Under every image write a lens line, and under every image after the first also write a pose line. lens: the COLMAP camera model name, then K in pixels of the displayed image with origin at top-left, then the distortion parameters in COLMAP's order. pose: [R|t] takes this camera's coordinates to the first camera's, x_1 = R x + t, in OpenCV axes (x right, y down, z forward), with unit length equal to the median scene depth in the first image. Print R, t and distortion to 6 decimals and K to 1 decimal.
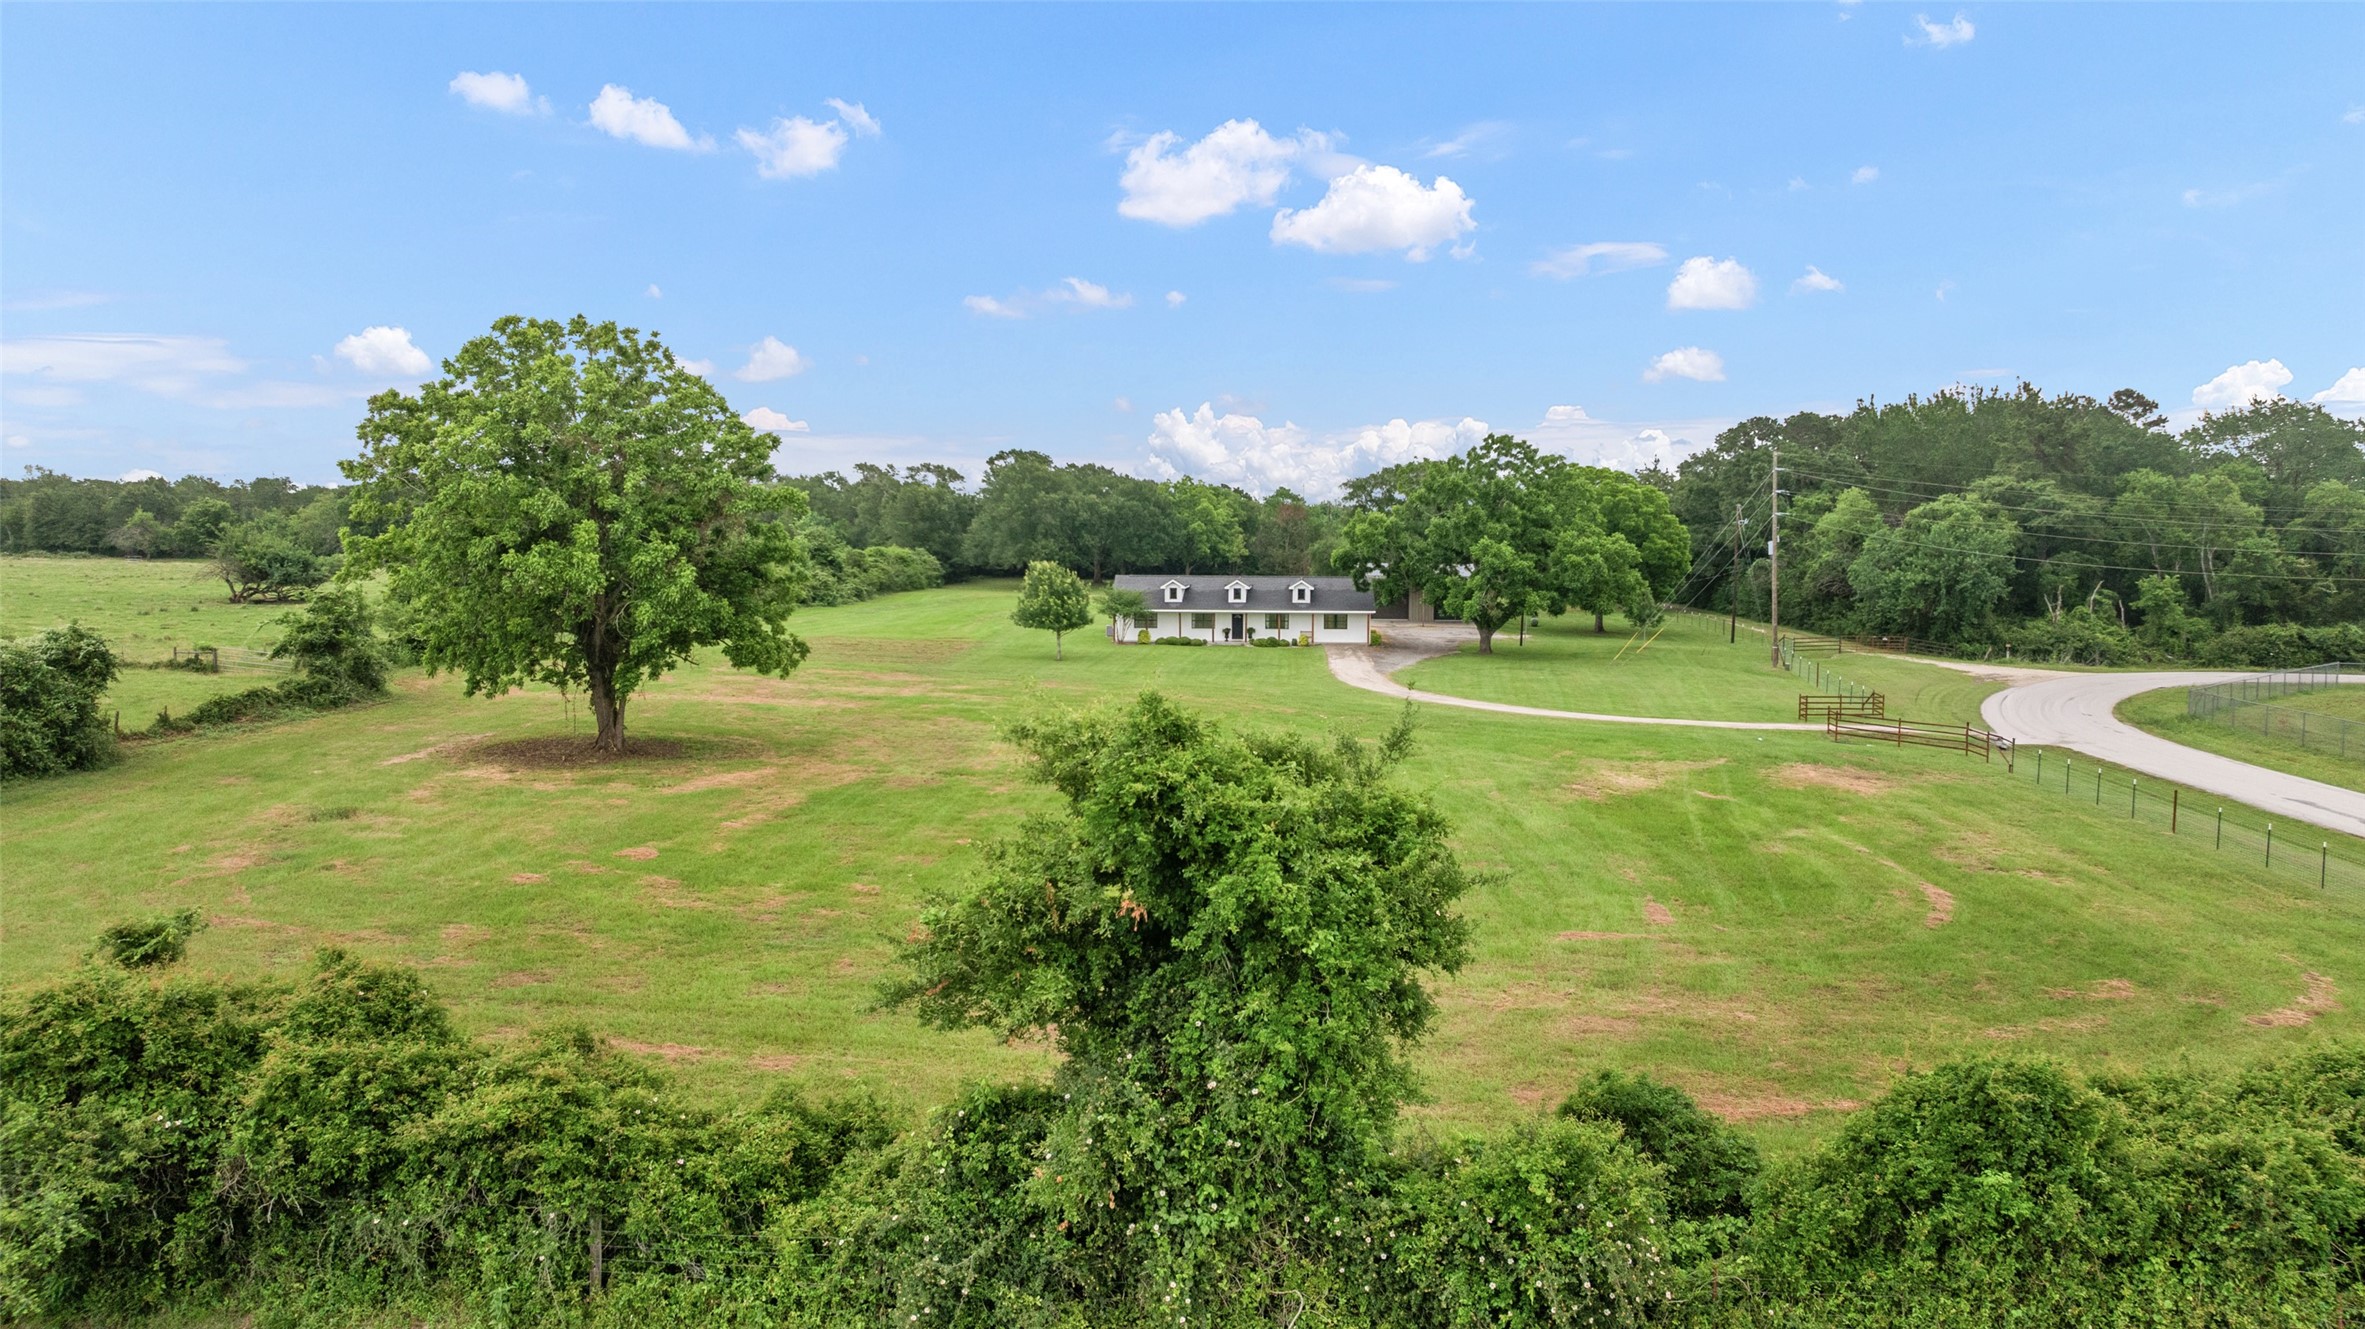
lens RADIAL K [[1642.7, 0, 1185.1], [0, 1642.7, 674.8], [0, 0, 1]] dist [-0.029829, 0.022951]
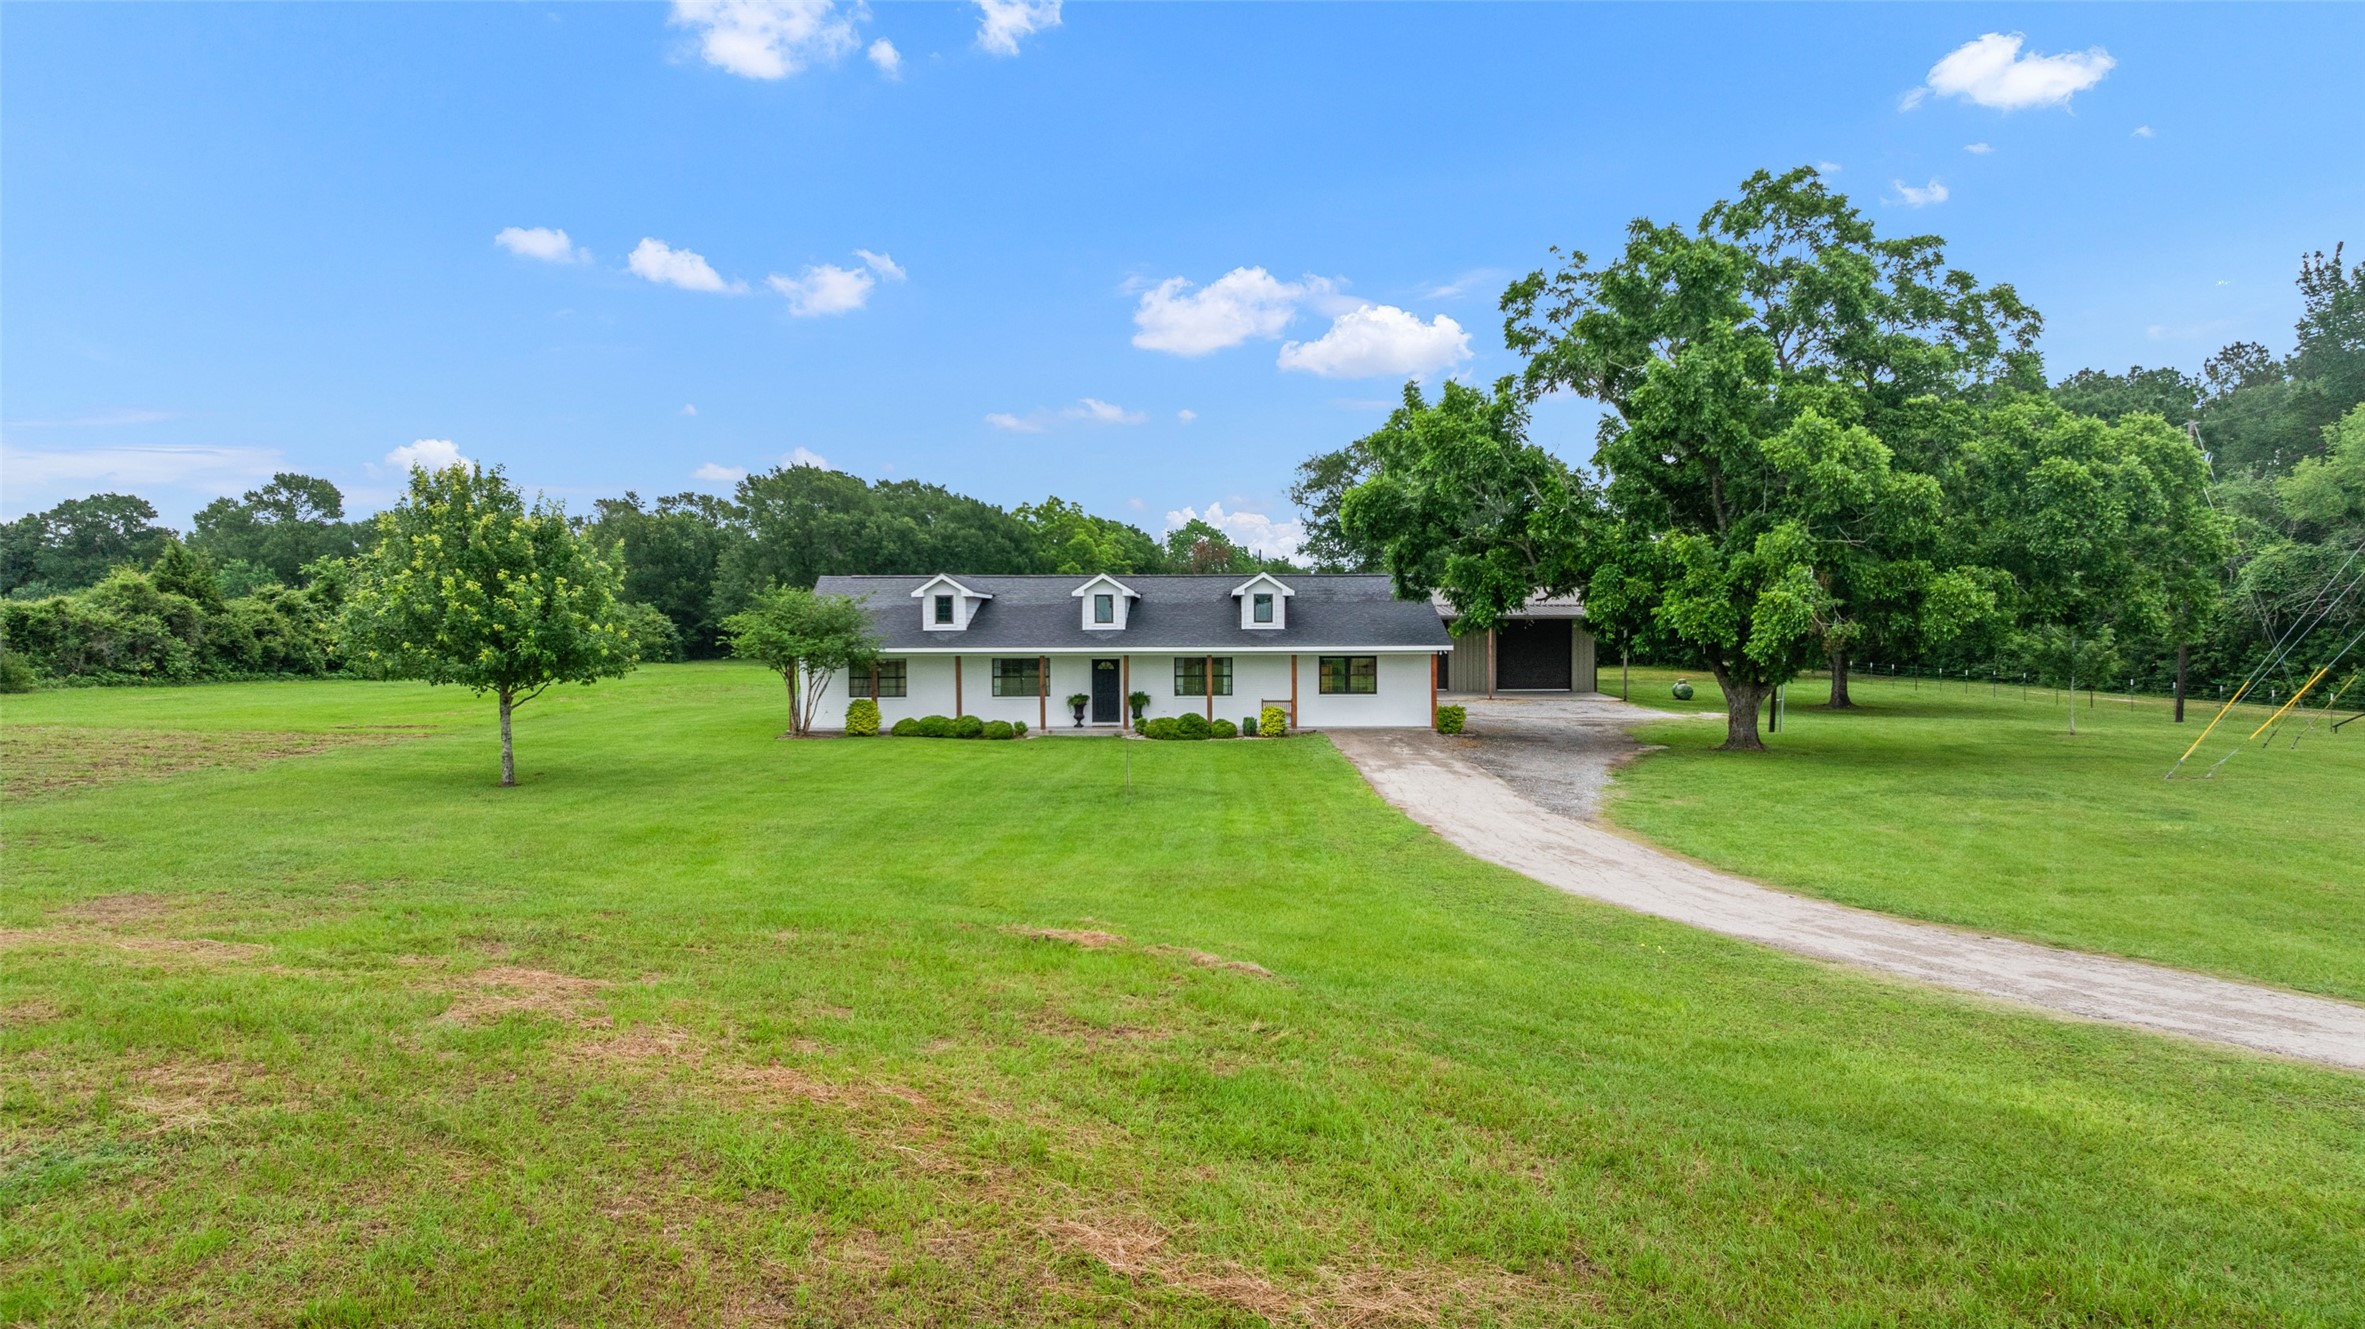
lens RADIAL K [[1642.7, 0, 1199.2], [0, 1642.7, 661.2], [0, 0, 1]] dist [-0.029829, 0.022951]
pose [[0.997815, -0.008549, 0.065520, 0.029171], [0.013276, 0.997312, -0.072066, -0.007363], [-0.064728, 0.072778, 0.995246, 0.611187]]
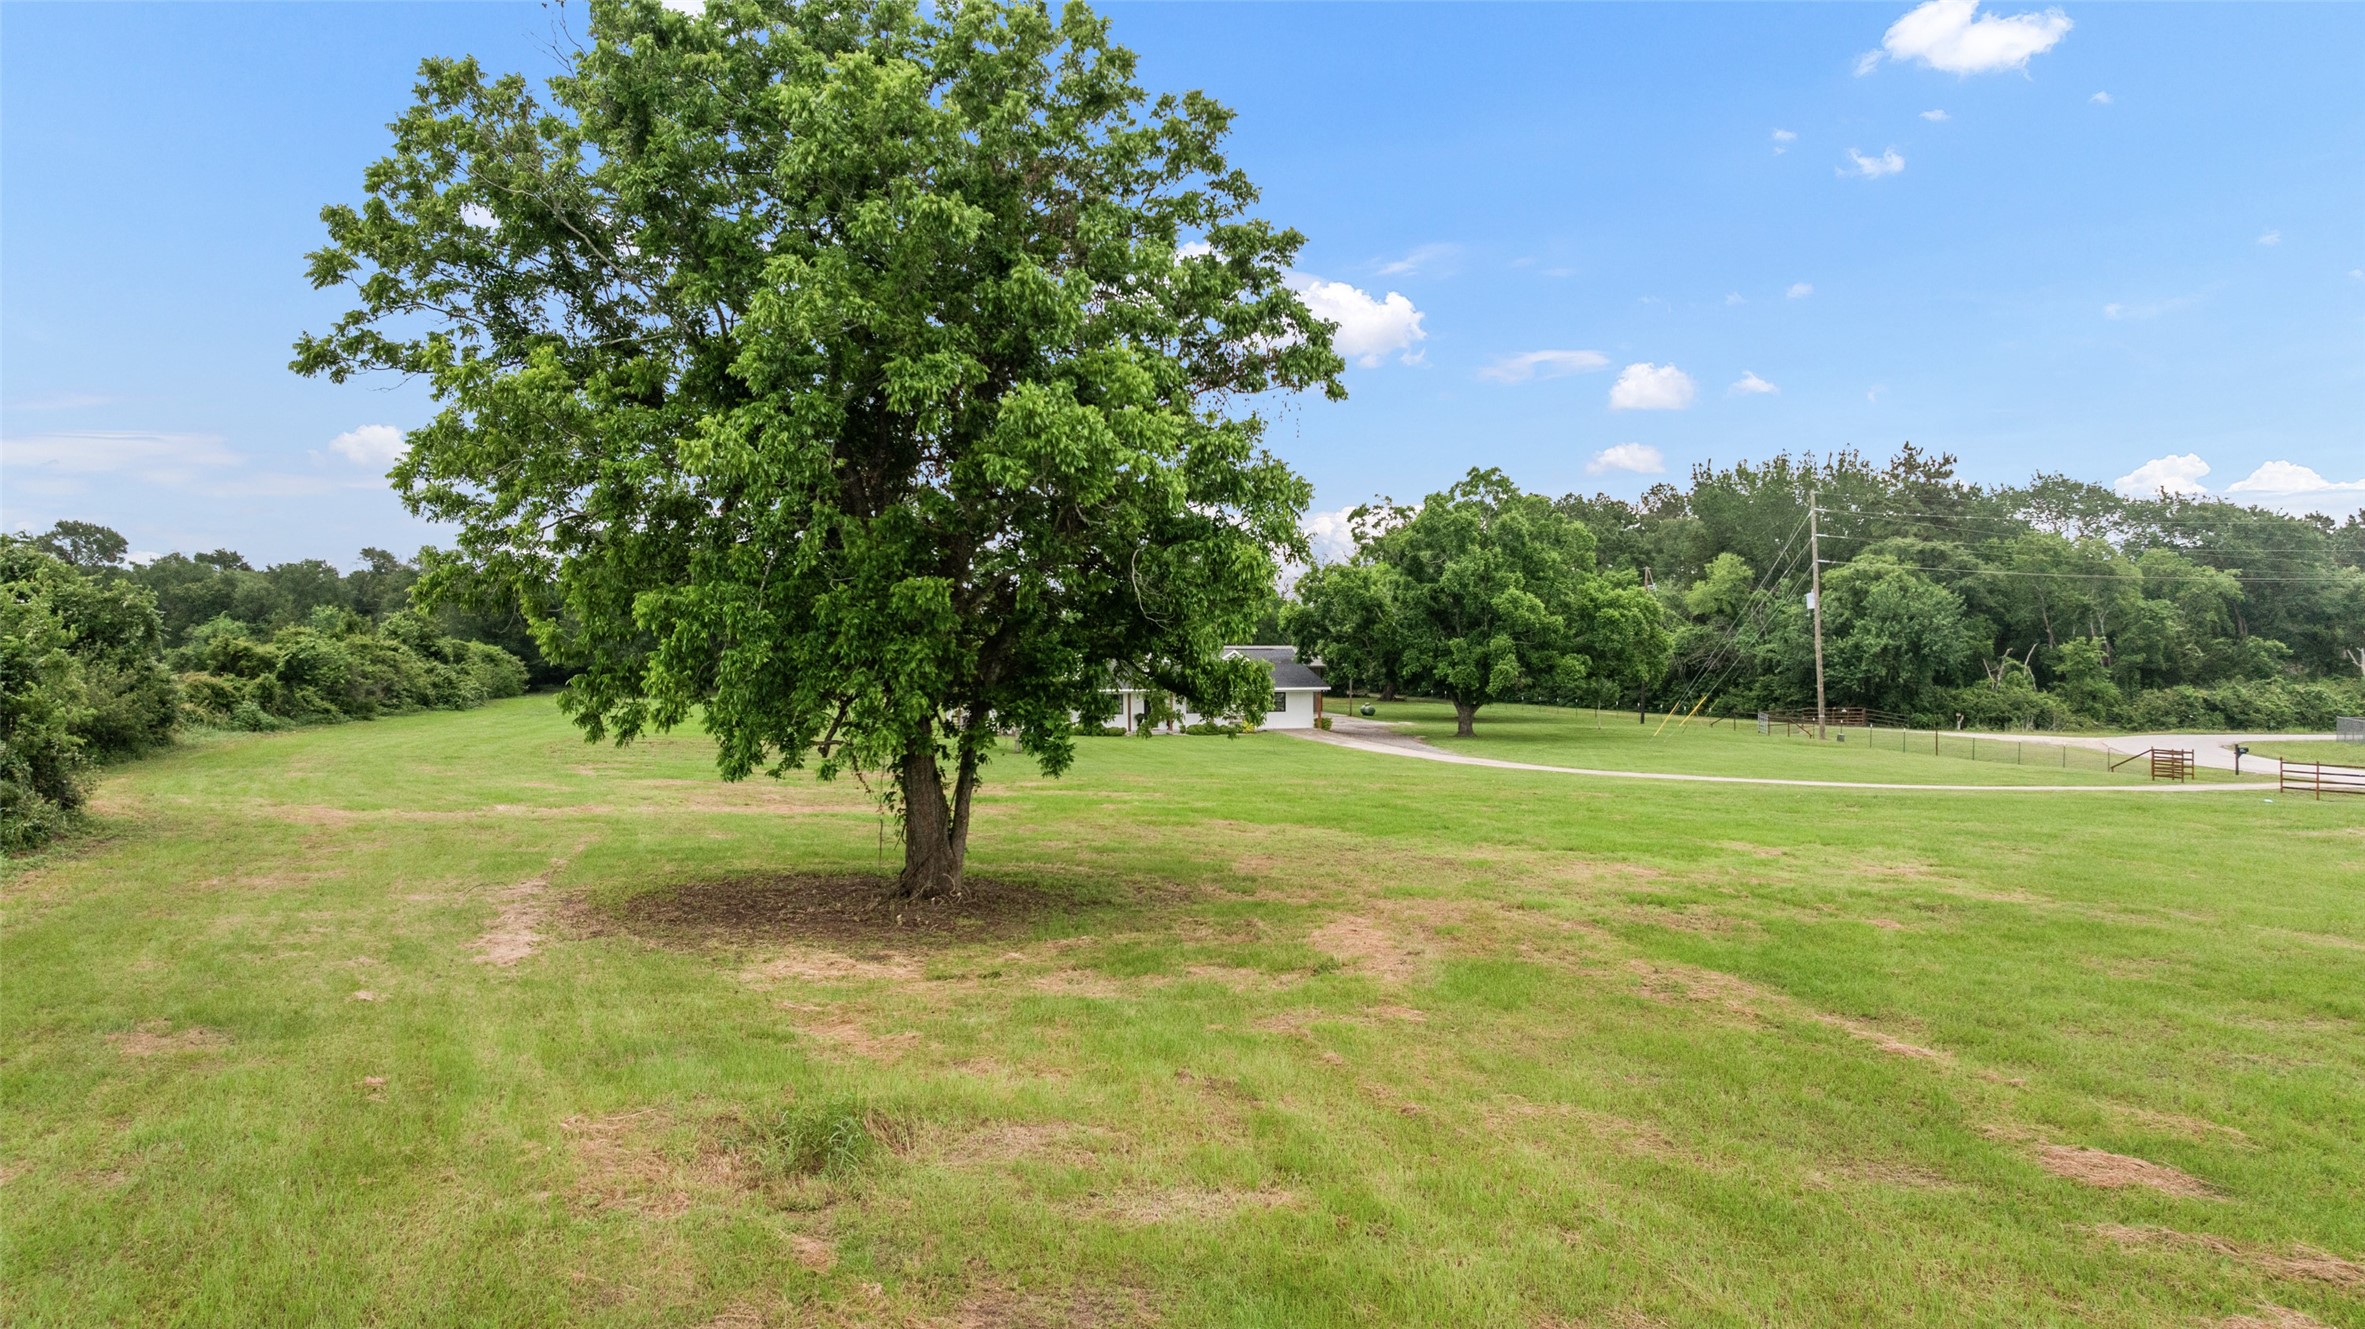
lens RADIAL K [[1642.7, 0, 1159.0], [0, 1642.7, 671.7], [0, 0, 1]] dist [-0.029829, 0.022951]
pose [[0.941289, -0.009480, 0.337468, -0.229928], [0.036622, 0.996574, -0.074154, 0.009646], [-0.335609, 0.082160, 0.938412, 0.279755]]
